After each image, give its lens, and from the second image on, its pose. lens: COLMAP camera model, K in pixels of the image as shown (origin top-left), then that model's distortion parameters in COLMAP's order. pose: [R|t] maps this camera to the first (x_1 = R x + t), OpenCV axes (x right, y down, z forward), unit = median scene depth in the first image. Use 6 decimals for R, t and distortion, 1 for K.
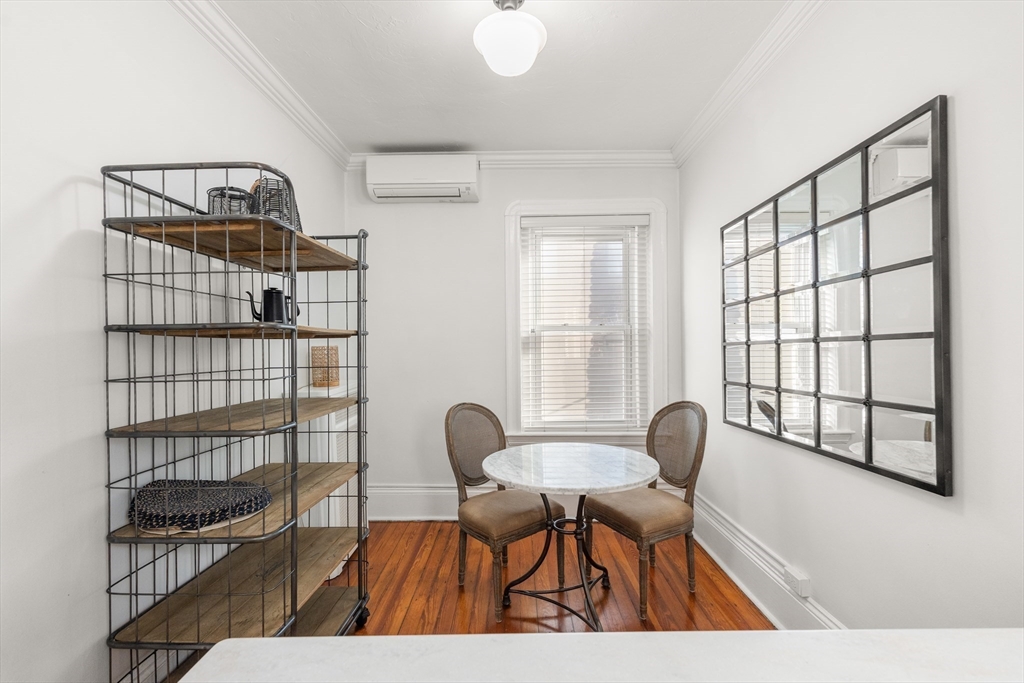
lens RADIAL K [[463.2, 0, 512.0], [0, 463.2, 350.5], [0, 0, 1]] dist [-0.001585, 0.000012]
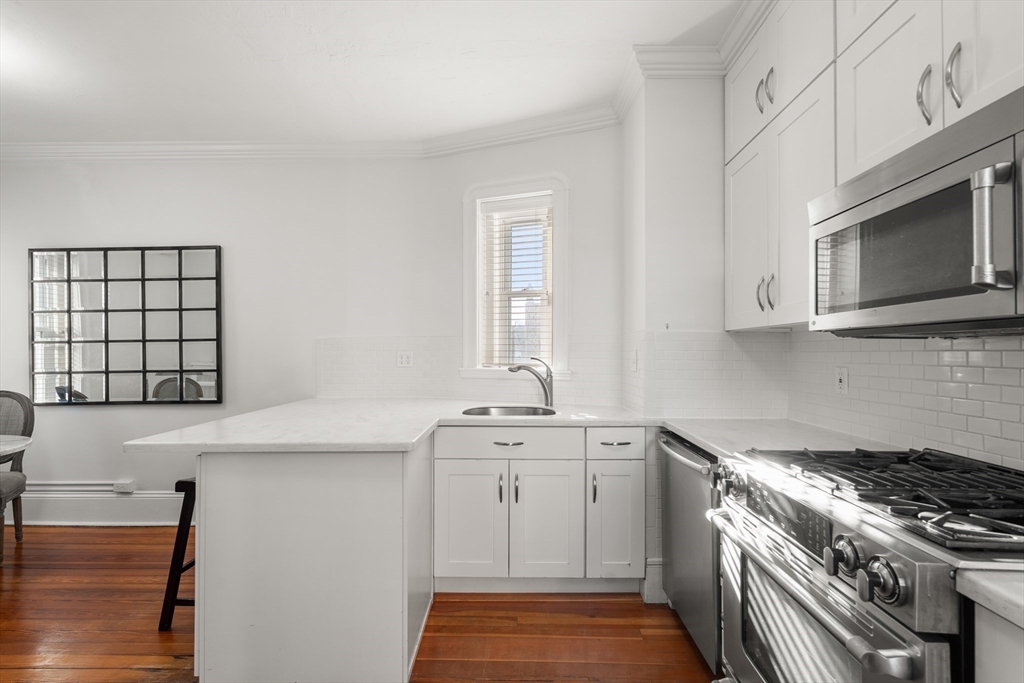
lens RADIAL K [[455.7, 0, 505.7], [0, 455.7, 347.2], [0, 0, 1]] dist [-0.000561, 0.000203]
pose [[0.018681, 0.015440, 0.999706, -0.874000], [0.007496, 0.999850, -0.015582, 0.032160], [-0.999797, 0.007785, 0.018562, -0.349652]]
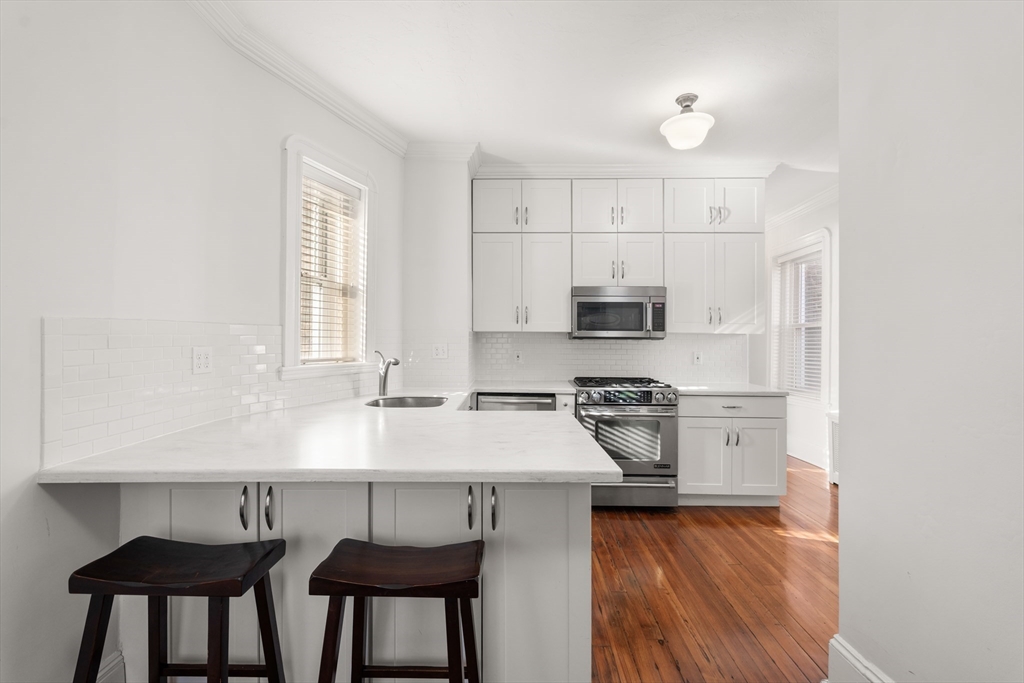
lens RADIAL K [[469.0, 0, 509.0], [0, 469.0, 328.9], [0, 0, 1]] dist [0.001414, -0.000063]
pose [[-0.999959, -0.001070, -0.008981, -0.029903], [-0.000974, 0.999941, -0.010776, -0.003599], [0.008992, -0.010767, -0.999902, 0.848075]]
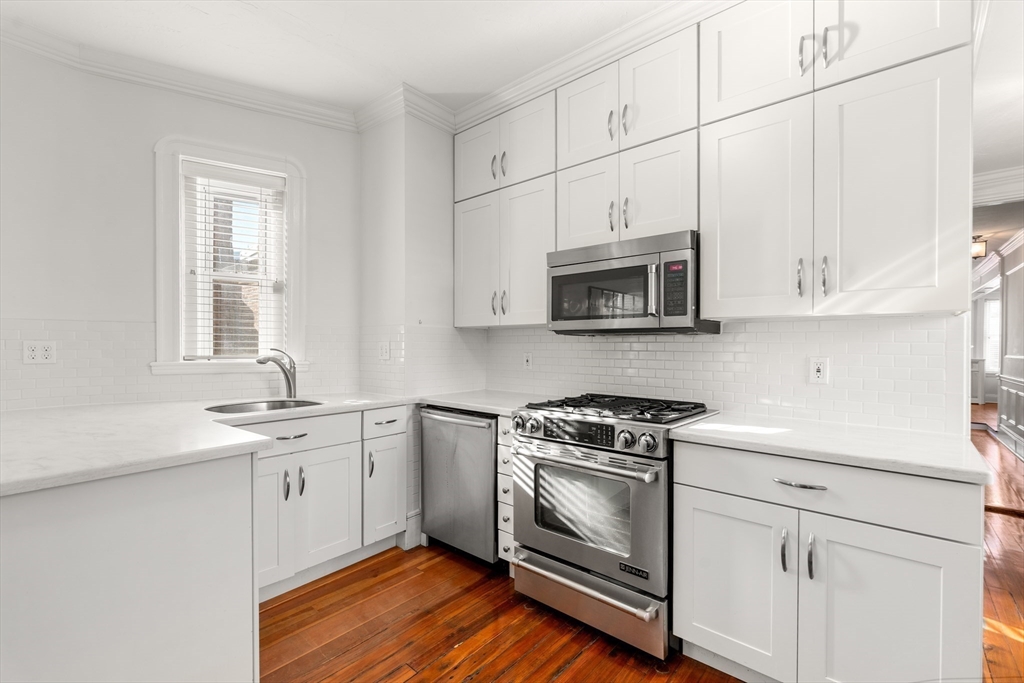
lens RADIAL K [[455.7, 0, 505.7], [0, 455.7, 347.2], [0, 0, 1]] dist [-0.000561, 0.000203]
pose [[-0.766349, 0.000692, 0.642424, -0.840739], [0.007425, 0.999942, 0.007779, 0.033687], [-0.642381, 0.010731, -0.766310, 0.090405]]
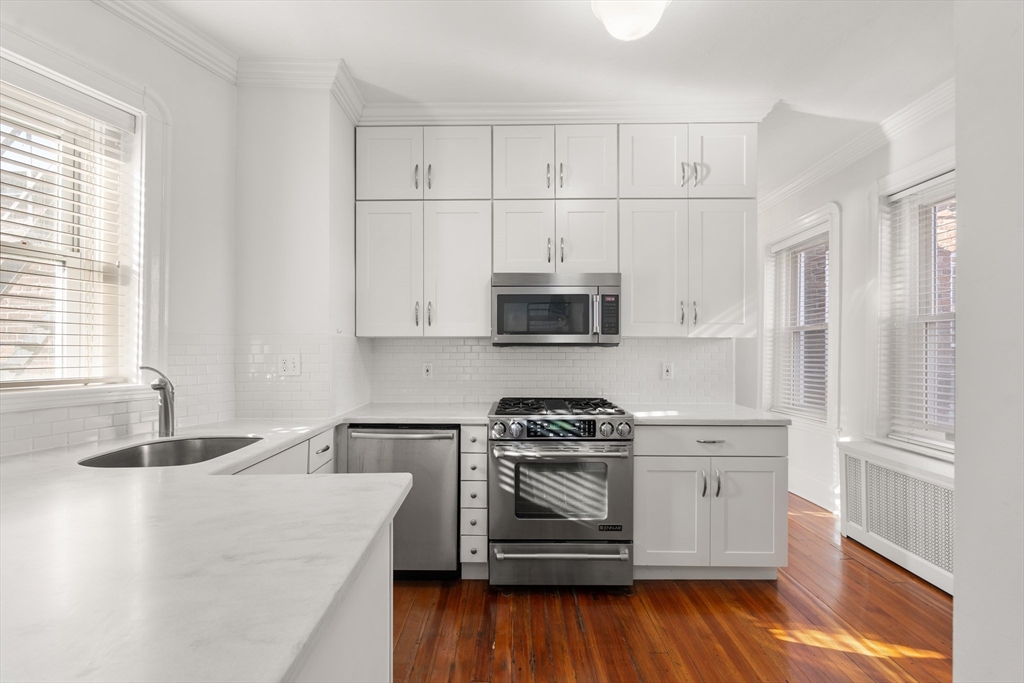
lens RADIAL K [[455.5, 0, 511.0], [0, 455.5, 345.4], [0, 0, 1]] dist [-0.003414, -0.000579]
pose [[-0.999815, 0.005301, -0.018486, -0.288095], [0.005204, 0.999972, 0.005303, 0.005270], [0.018513, 0.005206, -0.999815, 0.369048]]
